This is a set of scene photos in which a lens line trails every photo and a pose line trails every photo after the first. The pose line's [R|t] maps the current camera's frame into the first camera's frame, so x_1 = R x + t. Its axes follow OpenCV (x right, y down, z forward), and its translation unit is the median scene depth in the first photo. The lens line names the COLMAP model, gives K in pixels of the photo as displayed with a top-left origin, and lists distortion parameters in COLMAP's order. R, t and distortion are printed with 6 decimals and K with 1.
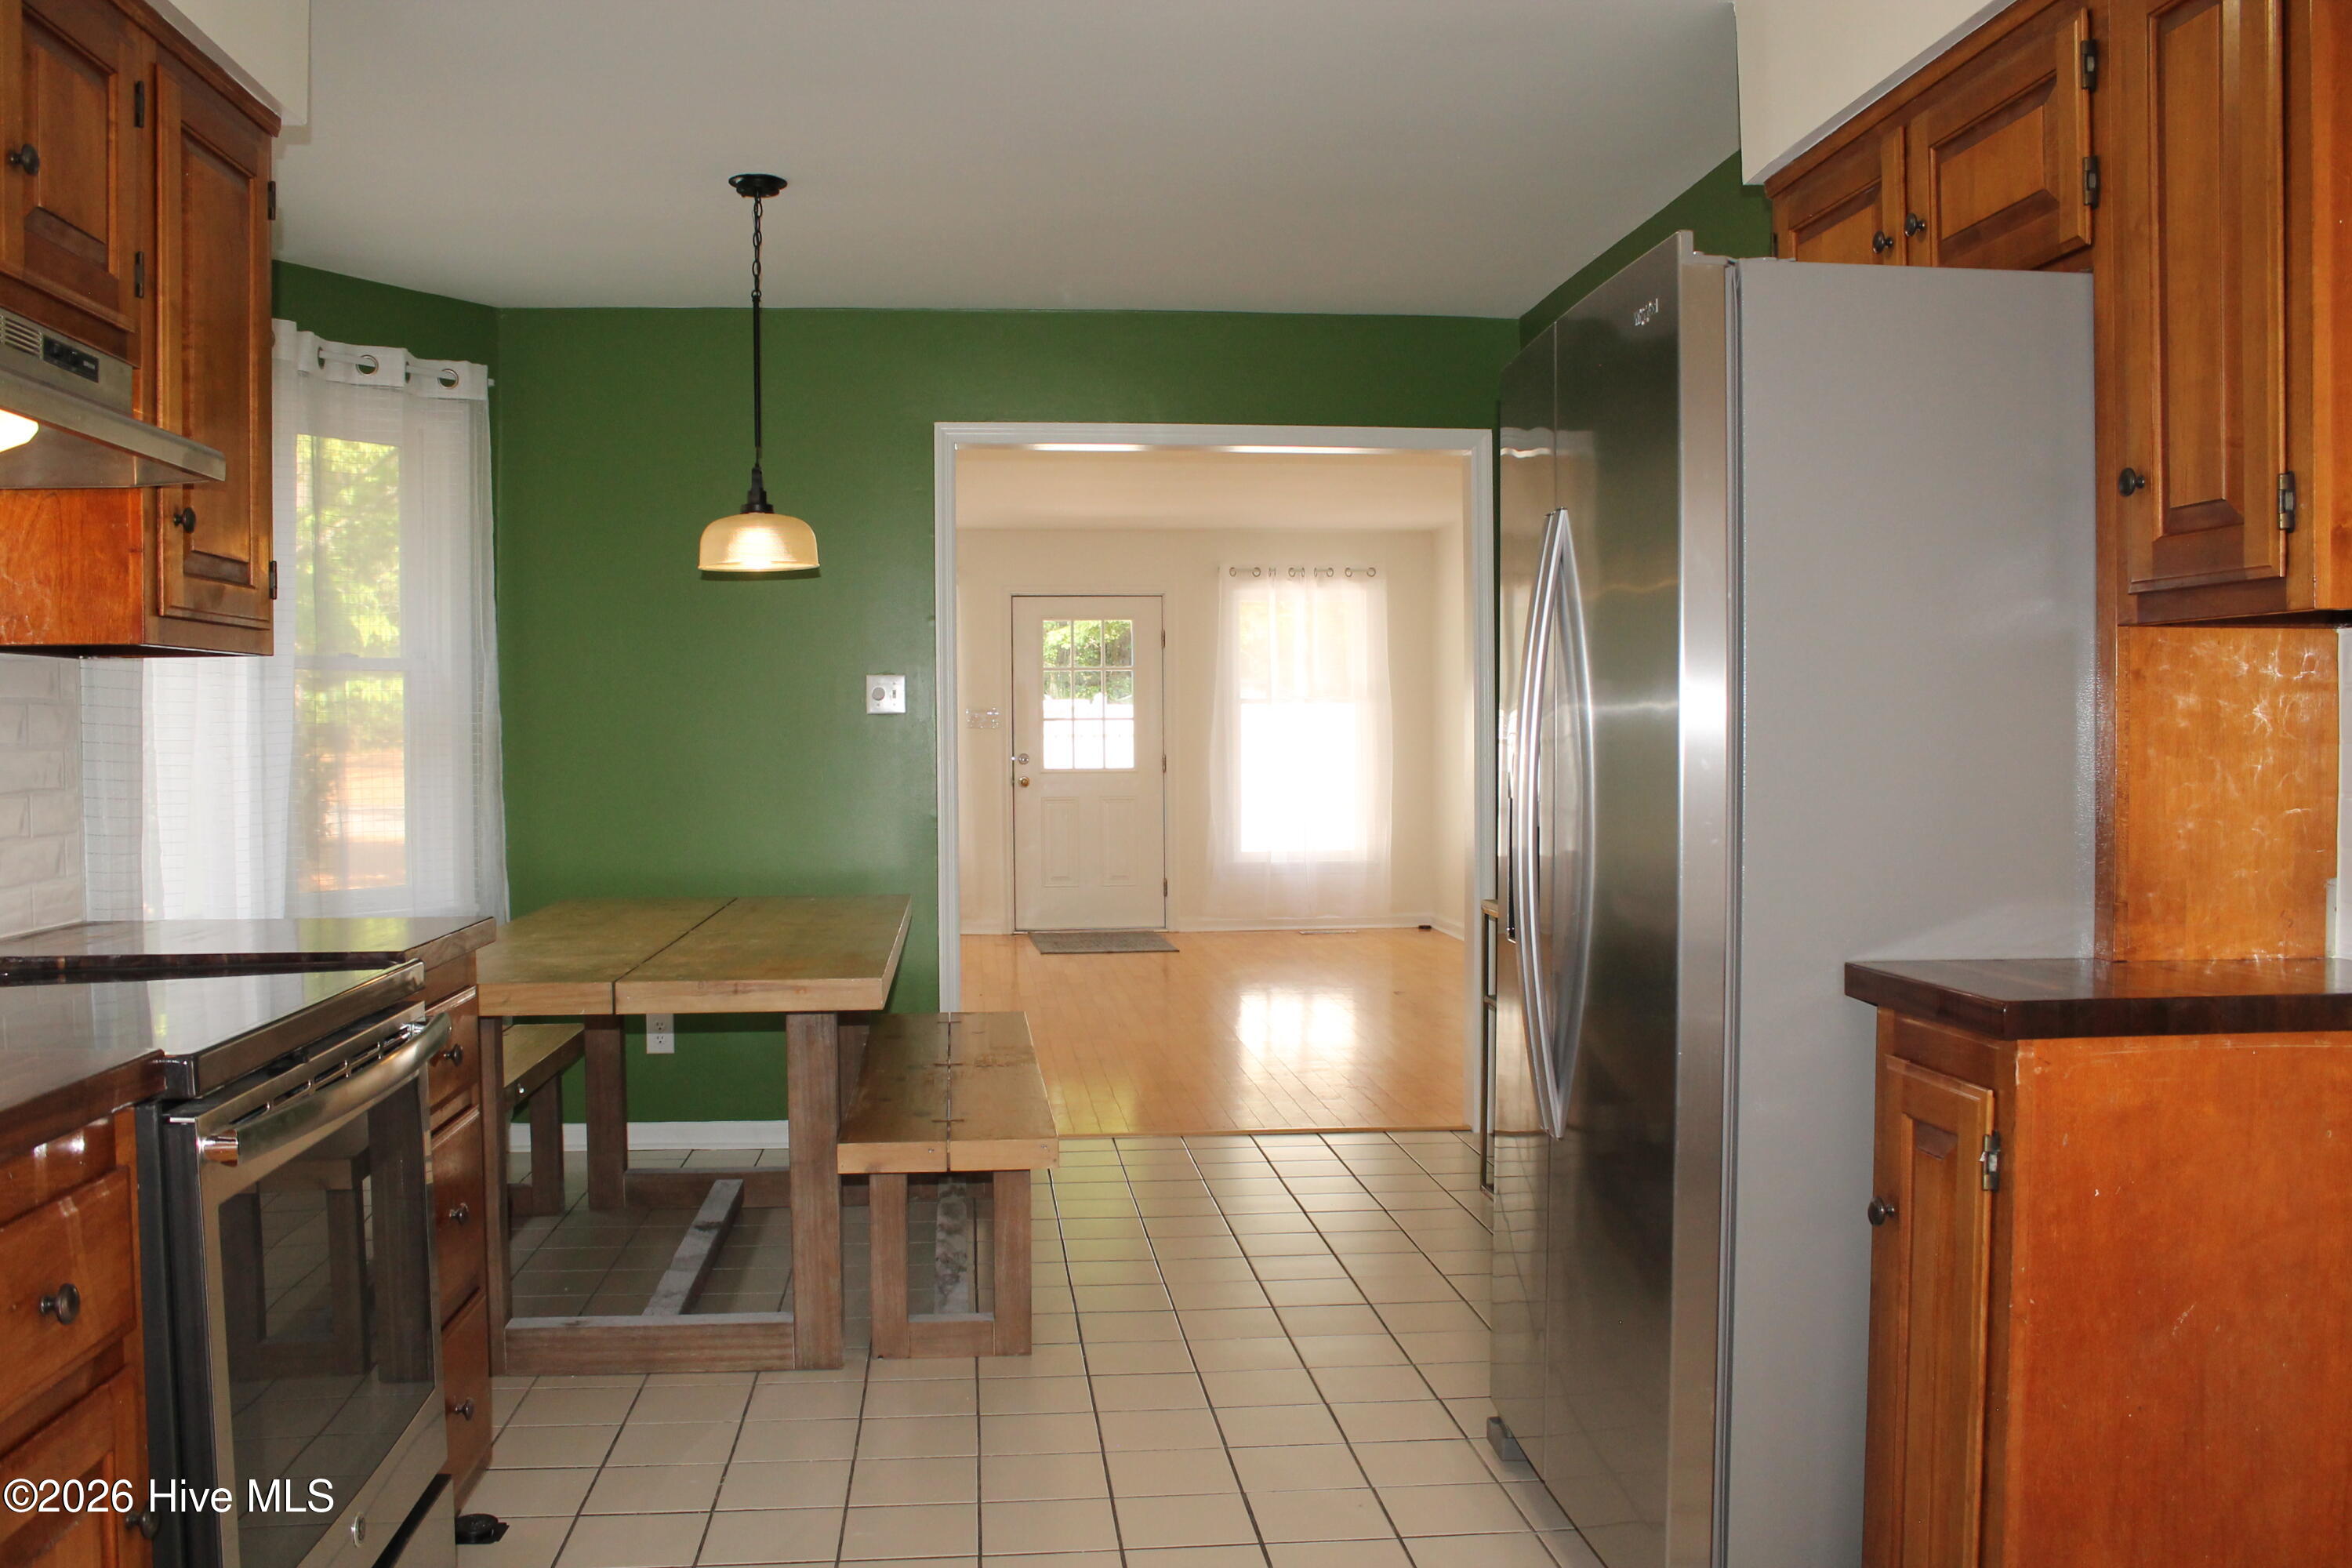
lens RADIAL K [[1993.6, 0, 1156.7], [0, 1993.6, 784.9], [0, 0, 1]] dist [-0.161817, 0.146209]
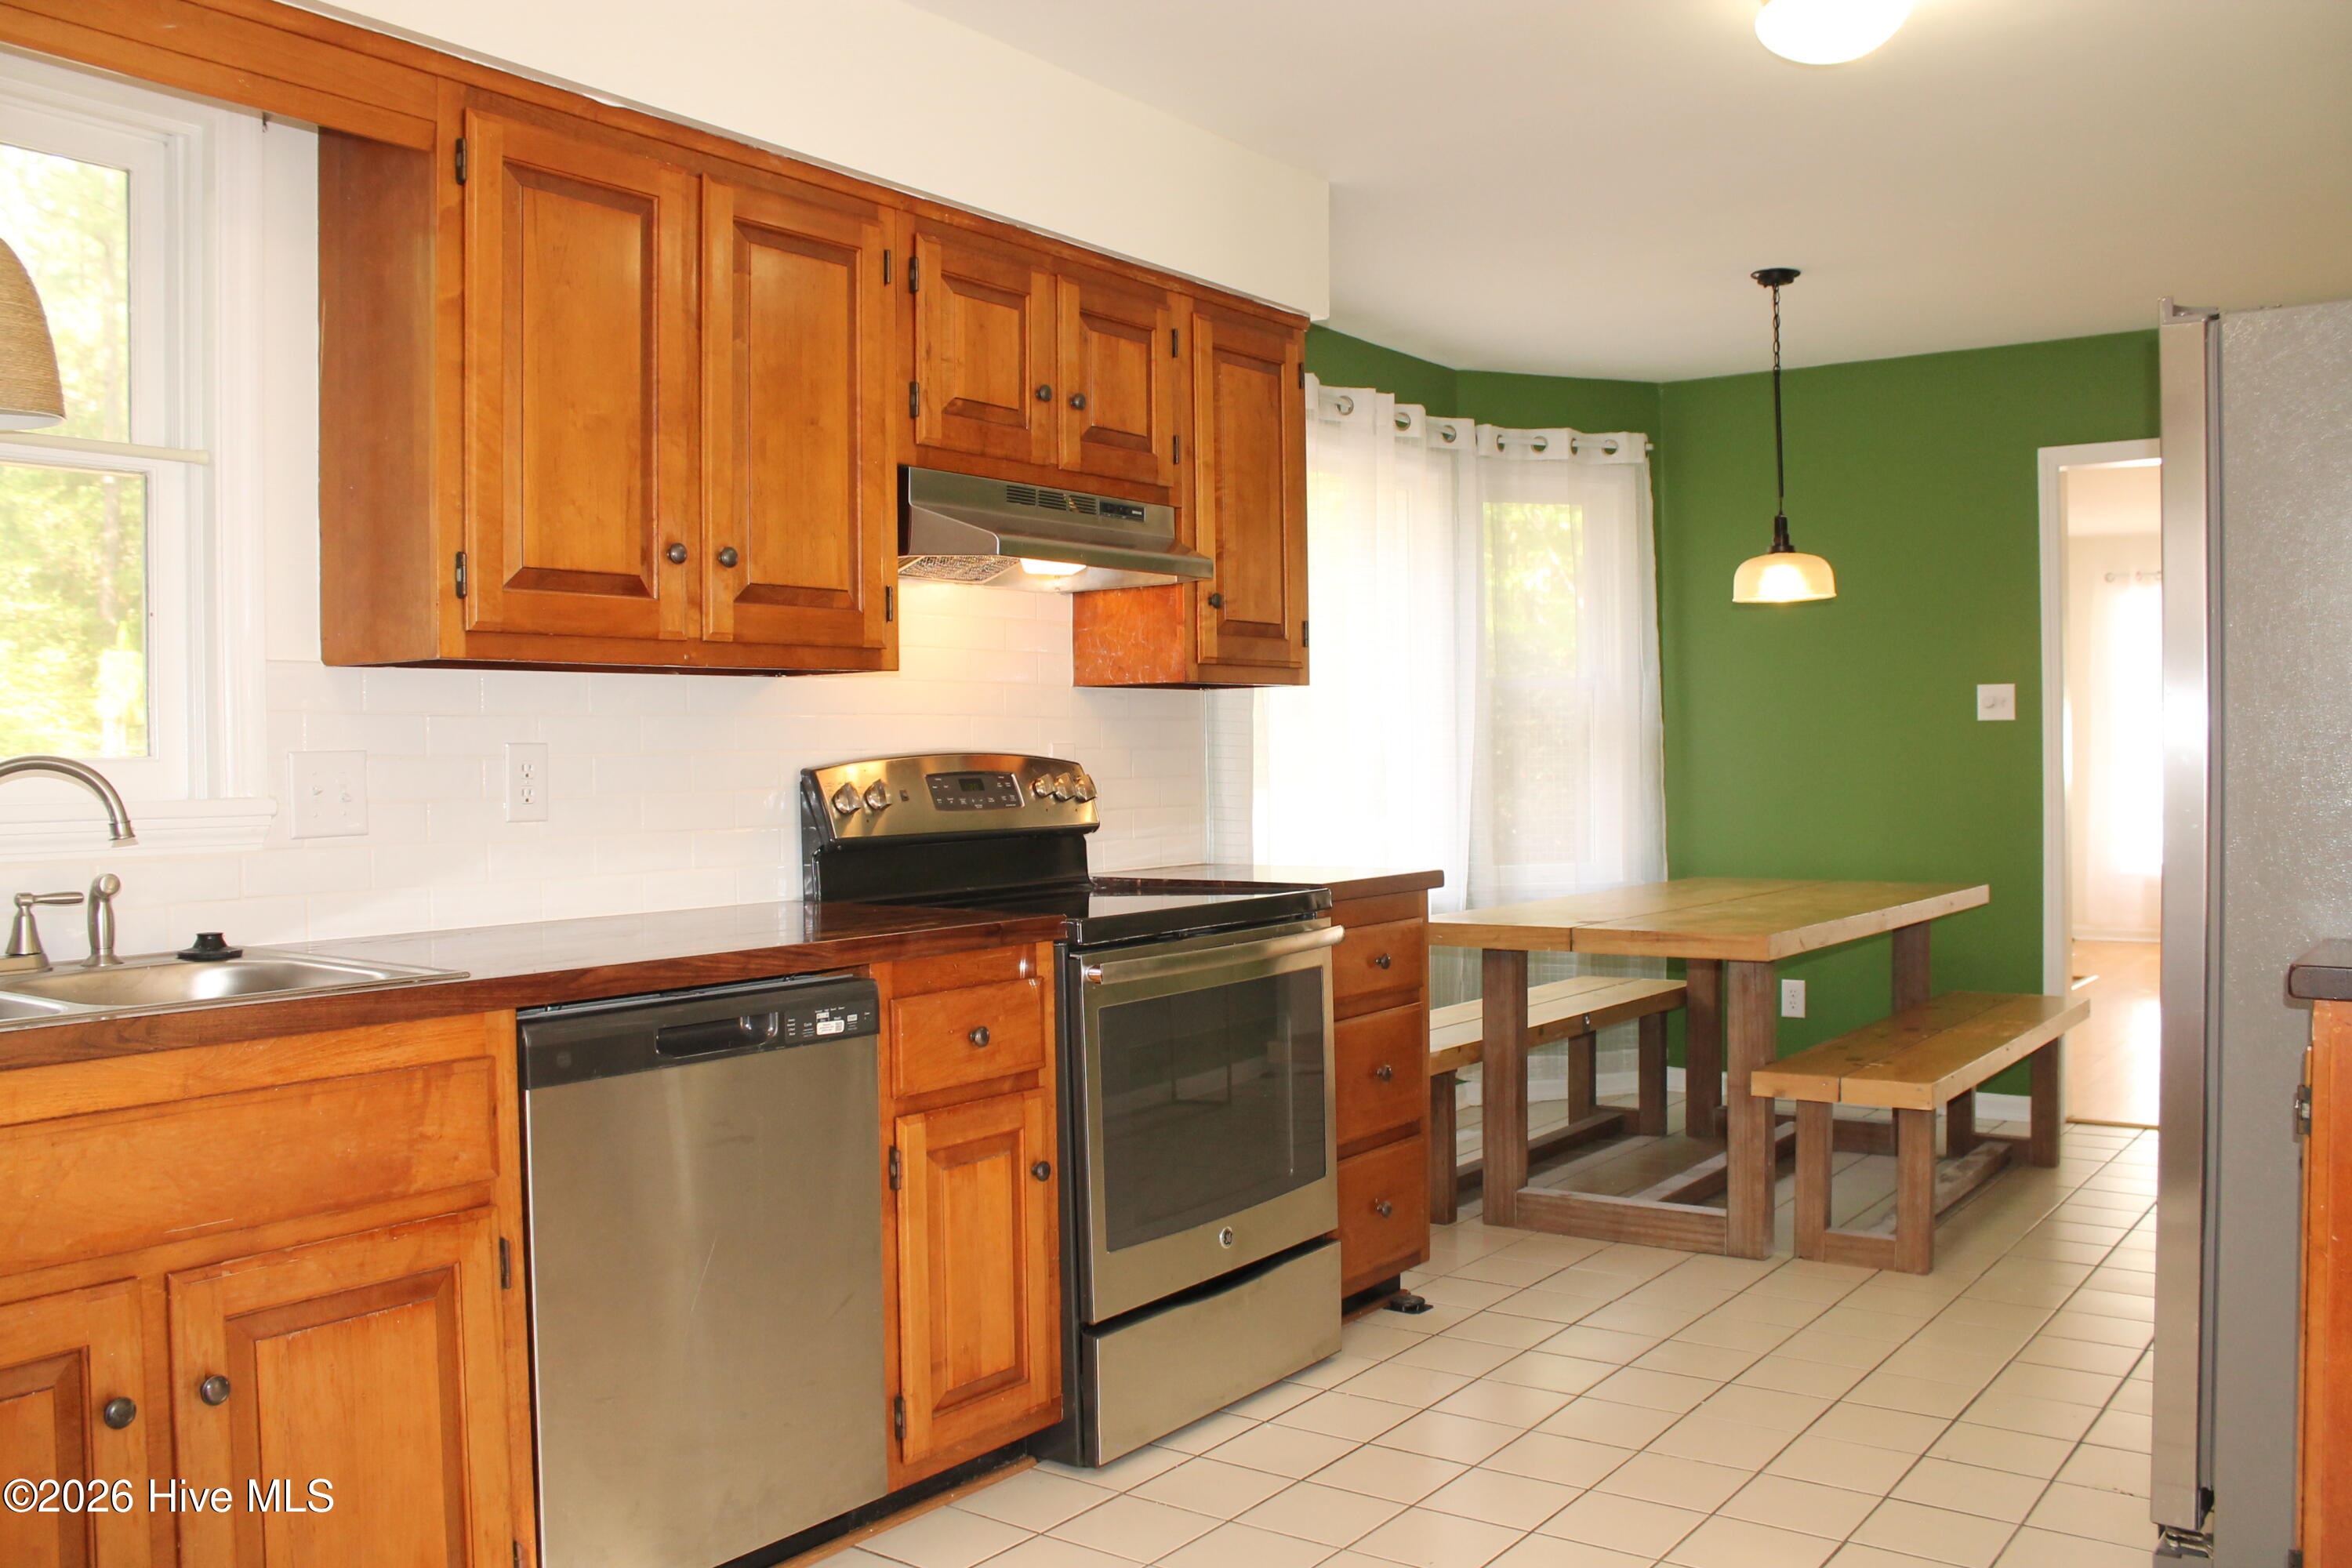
lens RADIAL K [[1993.6, 0, 1156.7], [0, 1993.6, 784.9], [0, 0, 1]] dist [-0.161817, 0.146209]
pose [[0.741481, 0.009025, -0.670913, 0.364083], [-0.011797, 0.999930, 0.000413, 0.007238], [0.670870, 0.007609, 0.741536, -0.147591]]
